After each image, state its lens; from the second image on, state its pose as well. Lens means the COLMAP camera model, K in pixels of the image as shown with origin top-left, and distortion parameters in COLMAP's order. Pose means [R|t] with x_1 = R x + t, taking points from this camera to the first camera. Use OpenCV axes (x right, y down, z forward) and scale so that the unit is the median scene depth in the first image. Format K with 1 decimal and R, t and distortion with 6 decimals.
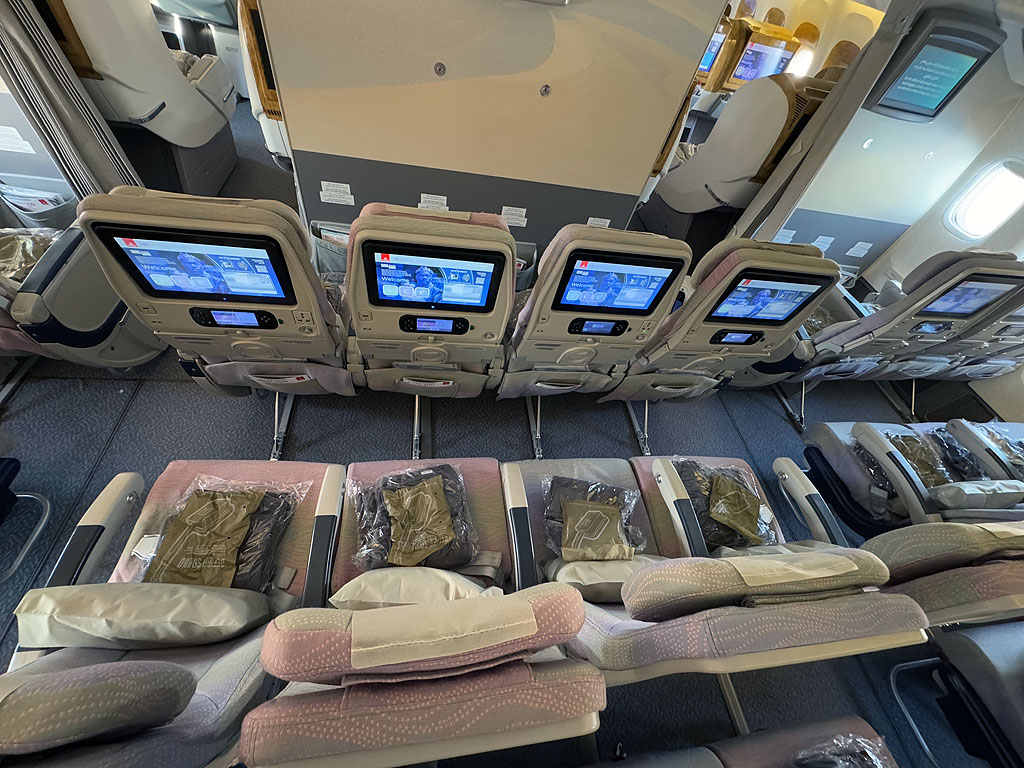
lens RADIAL K [[408.1, 0, 512.5], [0, 408.1, 383.7], [0, 0, 1]] dist [-0.003331, 0.000690]
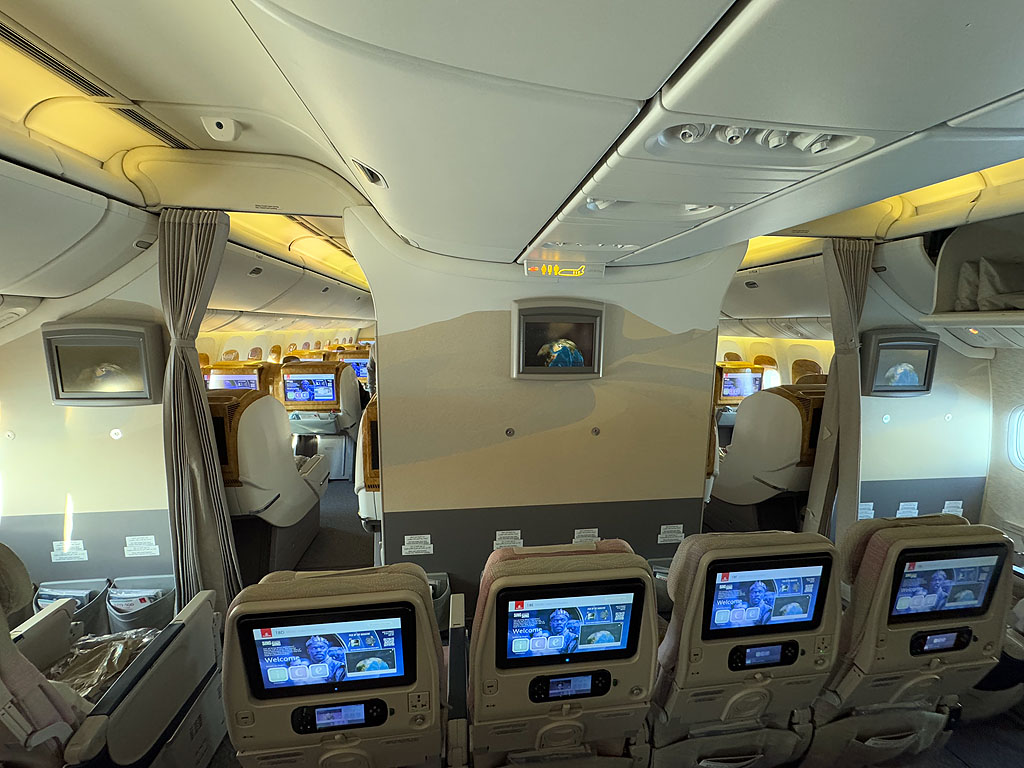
lens RADIAL K [[408.1, 0, 511.0], [0, 408.1, 382.3], [0, 0, 1]] dist [-0.003331, 0.000690]
pose [[0.984243, -0.176038, -0.016633, -0.133151], [0.116062, 0.714133, -0.690321, -0.021352], [0.133401, 0.677513, 0.723312, -0.004576]]
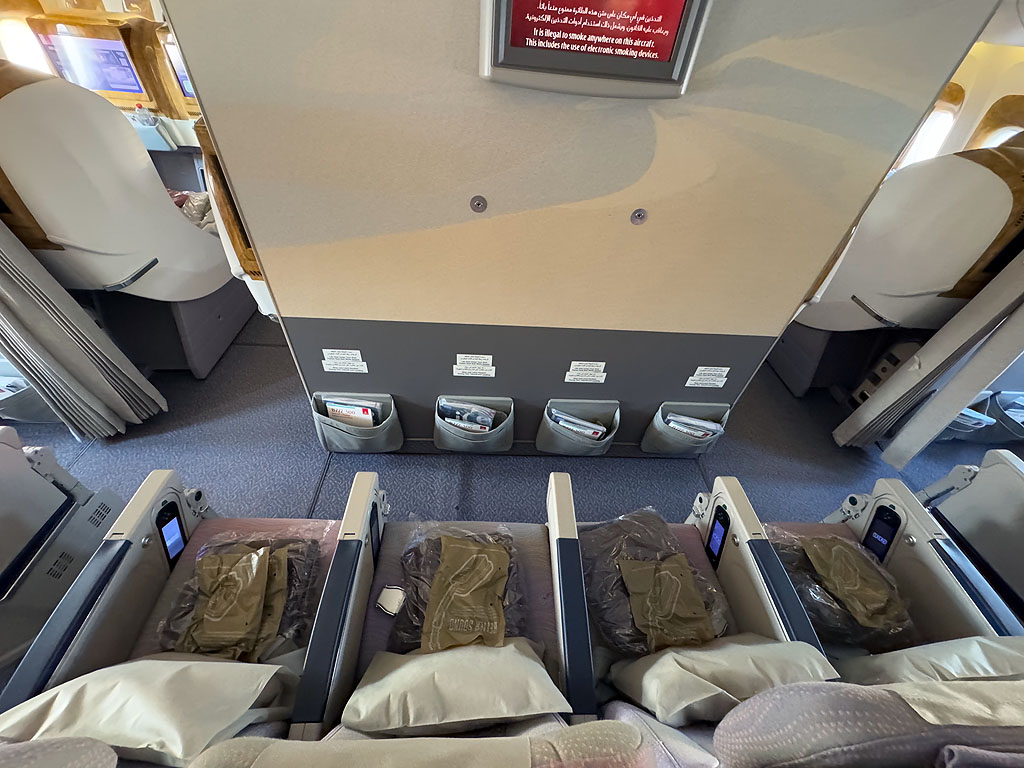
lens RADIAL K [[408.1, 0, 511.7], [0, 408.1, 383.7], [0, 0, 1]] dist [-0.003331, 0.000690]
pose [[0.990652, -0.025637, -0.133986, -0.044591], [0.004990, 0.988334, -0.152220, -0.394919], [0.136326, 0.150128, 0.979223, 0.414264]]
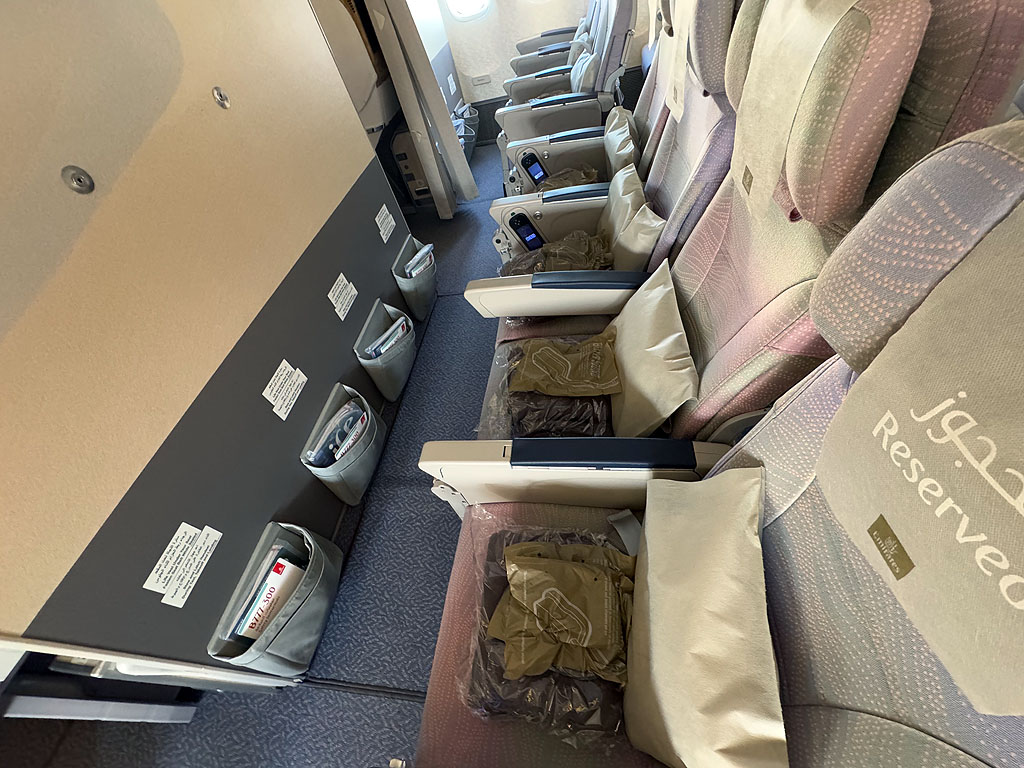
lens RADIAL K [[408.1, 0, 510.0], [0, 408.1, 381.1], [0, 0, 1]] dist [-0.003331, 0.000690]
pose [[0.179804, -0.878695, 0.442228, -0.493826], [0.903003, 0.325758, 0.280122, -0.427680], [-0.390201, 0.348966, 0.852036, 0.548214]]
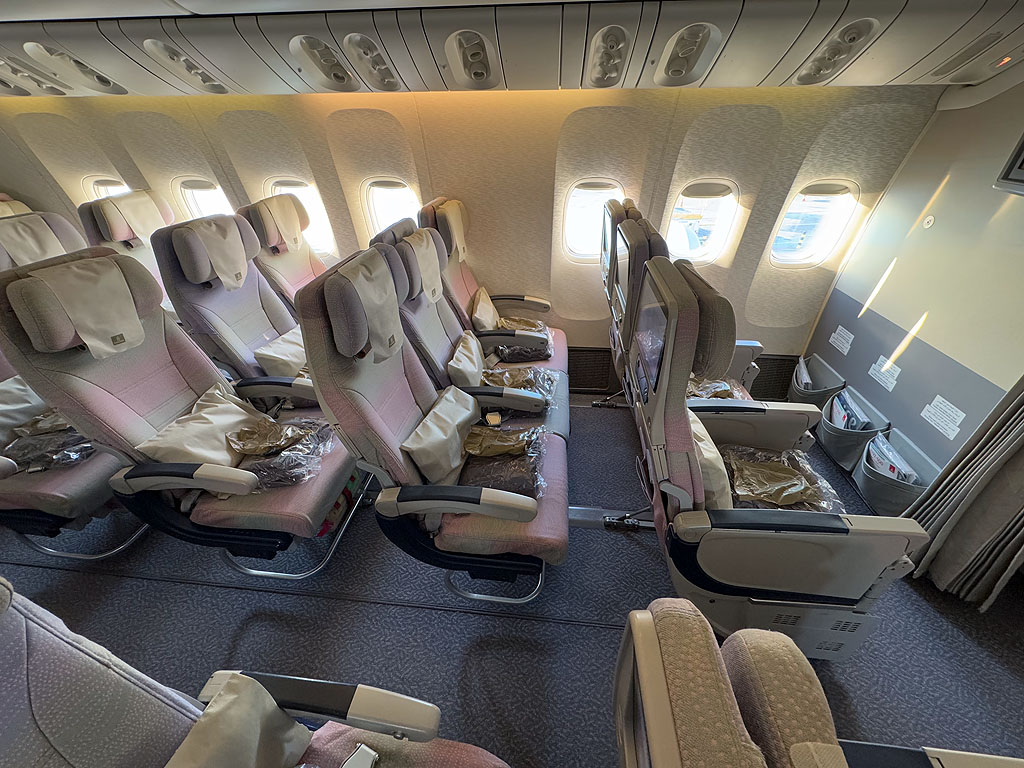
lens RADIAL K [[408.1, 0, 510.2], [0, 408.1, 381.5], [0, 0, 1]] dist [-0.003331, 0.000690]
pose [[-0.218665, 0.360226, -0.906875, -0.346129], [-0.787128, 0.484169, 0.382112, -0.281048], [0.576727, 0.797382, 0.177674, 0.306374]]
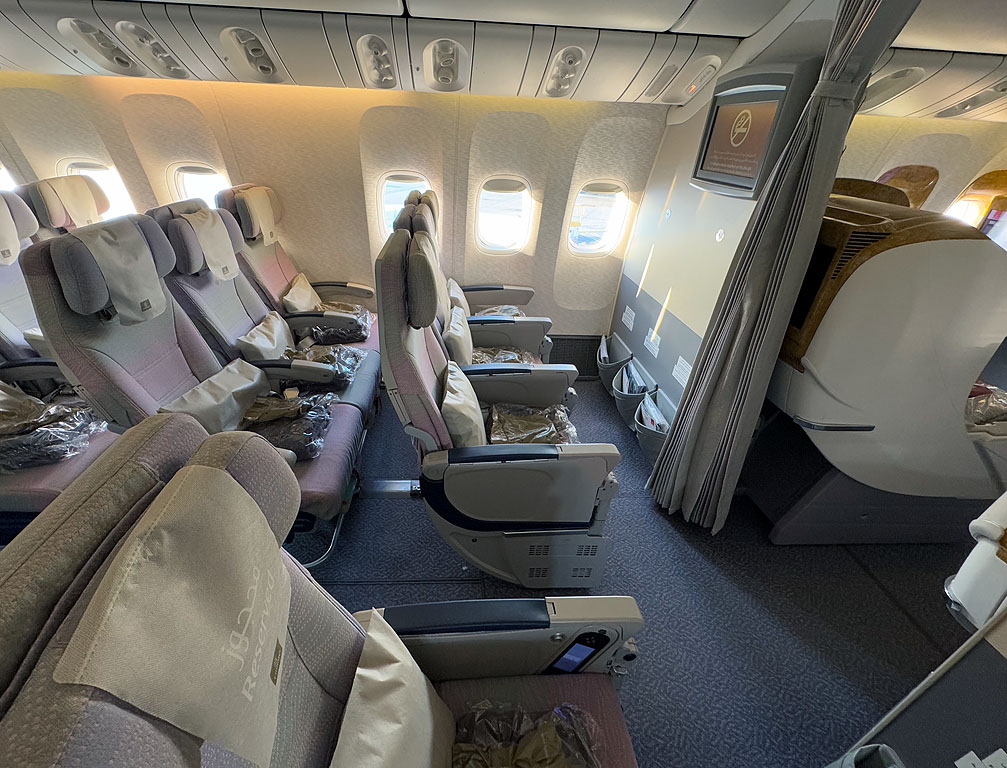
lens RADIAL K [[425.7, 0, 471.0], [0, 425.7, 363.7], [0, 0, 1]] dist [-0.003297, 0.000443]
pose [[-0.066528, 0.304606, -0.950152, -0.251352], [-0.815425, 0.532194, 0.227709, -0.475576], [0.575026, 0.789927, 0.212978, 0.512852]]
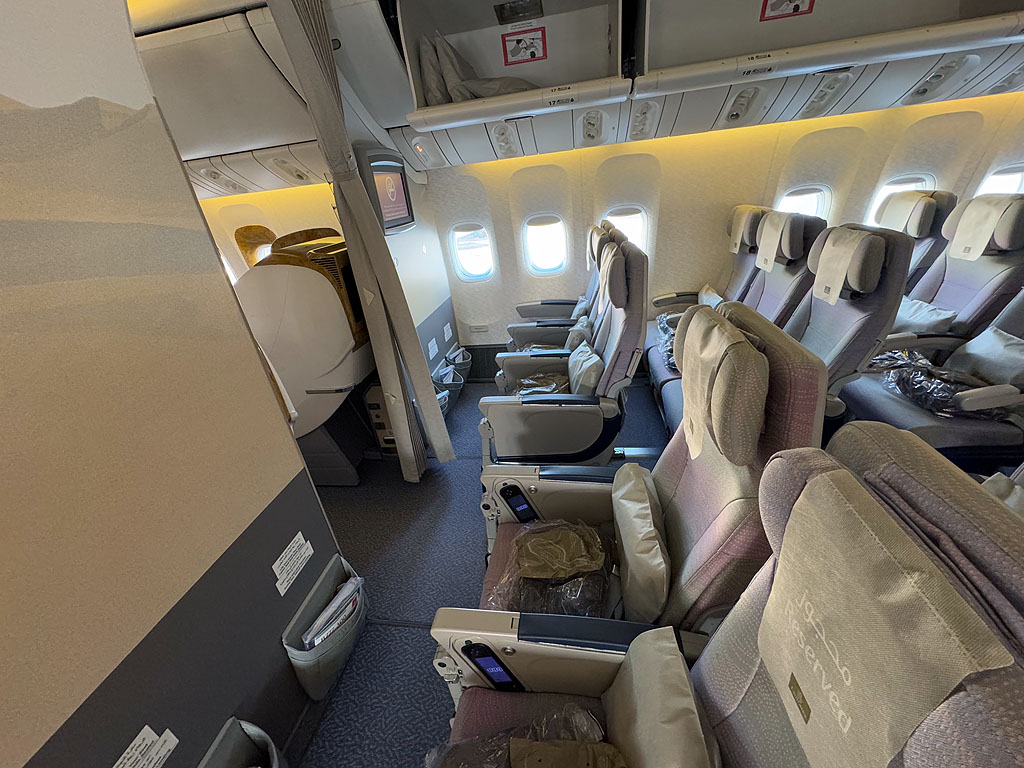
lens RADIAL K [[408.1, 0, 511.2], [0, 408.1, 383.4], [0, 0, 1]] dist [-0.003331, 0.000690]
pose [[0.238682, -0.611296, 0.754551, 0.032882], [0.848036, 0.509788, 0.144748, -0.495619], [-0.473145, 0.605338, 0.640078, 0.595866]]
